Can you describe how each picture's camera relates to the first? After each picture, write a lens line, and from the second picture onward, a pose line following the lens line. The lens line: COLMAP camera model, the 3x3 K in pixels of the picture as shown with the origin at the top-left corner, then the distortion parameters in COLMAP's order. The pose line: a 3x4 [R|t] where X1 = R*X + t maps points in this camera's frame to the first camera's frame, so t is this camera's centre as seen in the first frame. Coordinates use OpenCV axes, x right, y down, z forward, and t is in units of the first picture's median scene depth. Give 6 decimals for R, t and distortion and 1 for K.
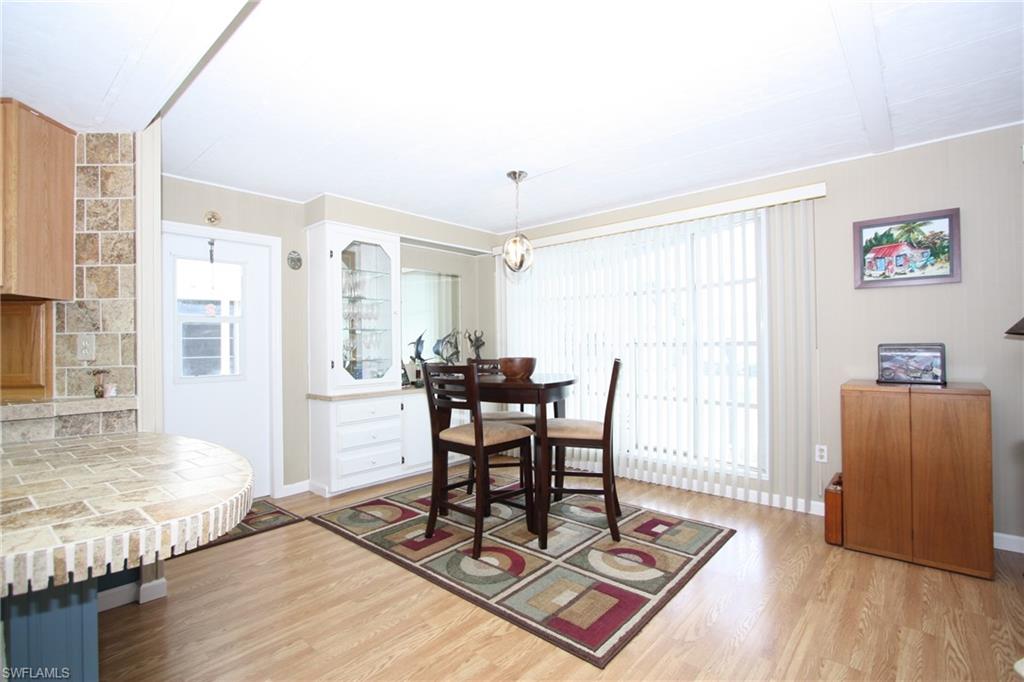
lens RADIAL K [[474.2, 0, 515.2], [0, 474.2, 344.9], [0, 0, 1]] dist [-0.023395, 0.004661]
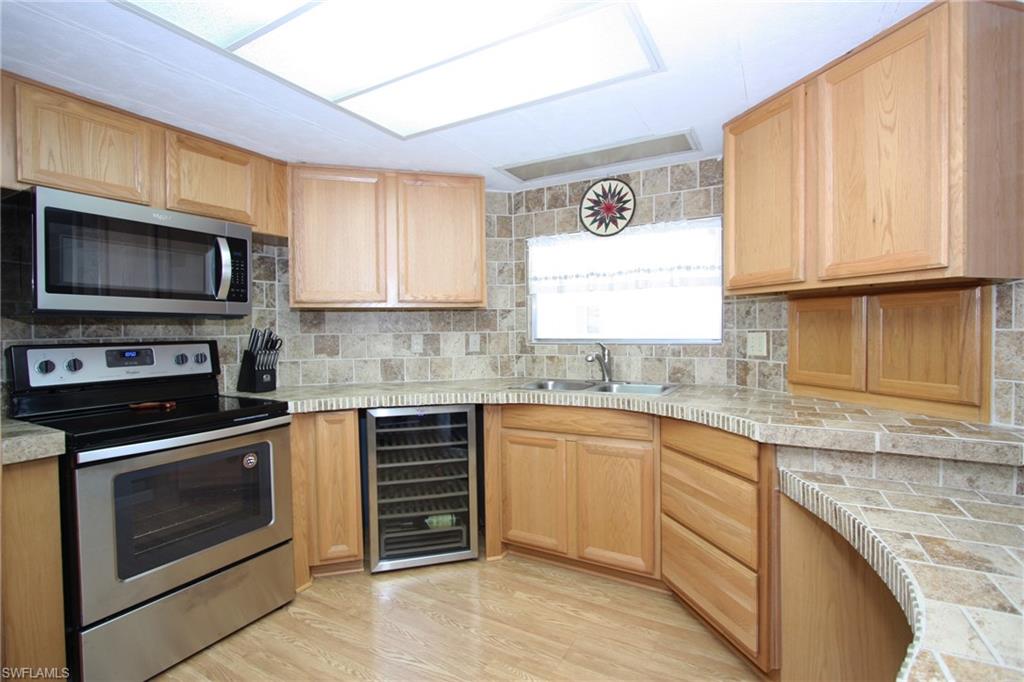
lens RADIAL K [[474.2, 0, 513.7], [0, 474.2, 338.5], [0, 0, 1]] dist [-0.023395, 0.004661]
pose [[0.208086, 0.035691, -0.977459, -0.467762], [0.013762, 0.999128, 0.039412, -0.046825], [0.978014, -0.021653, 0.207413, 0.175080]]
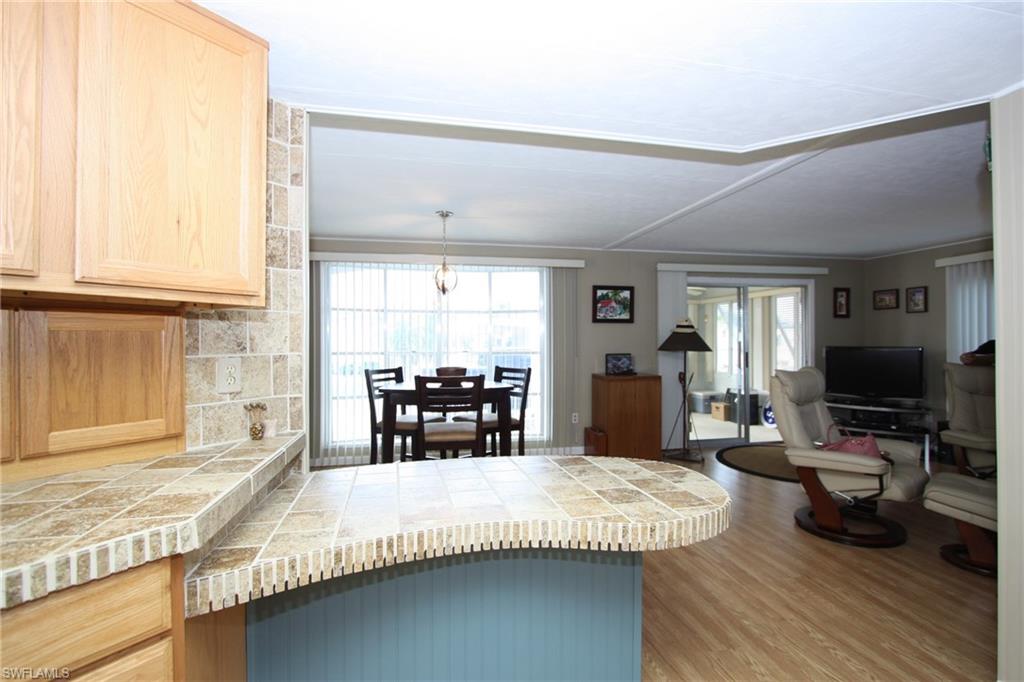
lens RADIAL K [[474.2, 0, 514.0], [0, 474.2, 340.1], [0, 0, 1]] dist [-0.023395, 0.004661]
pose [[0.609236, 0.012805, 0.792886, -1.223792], [-0.008228, 0.999918, -0.009826, -0.045362], [-0.792946, -0.000538, 0.609291, 0.195296]]
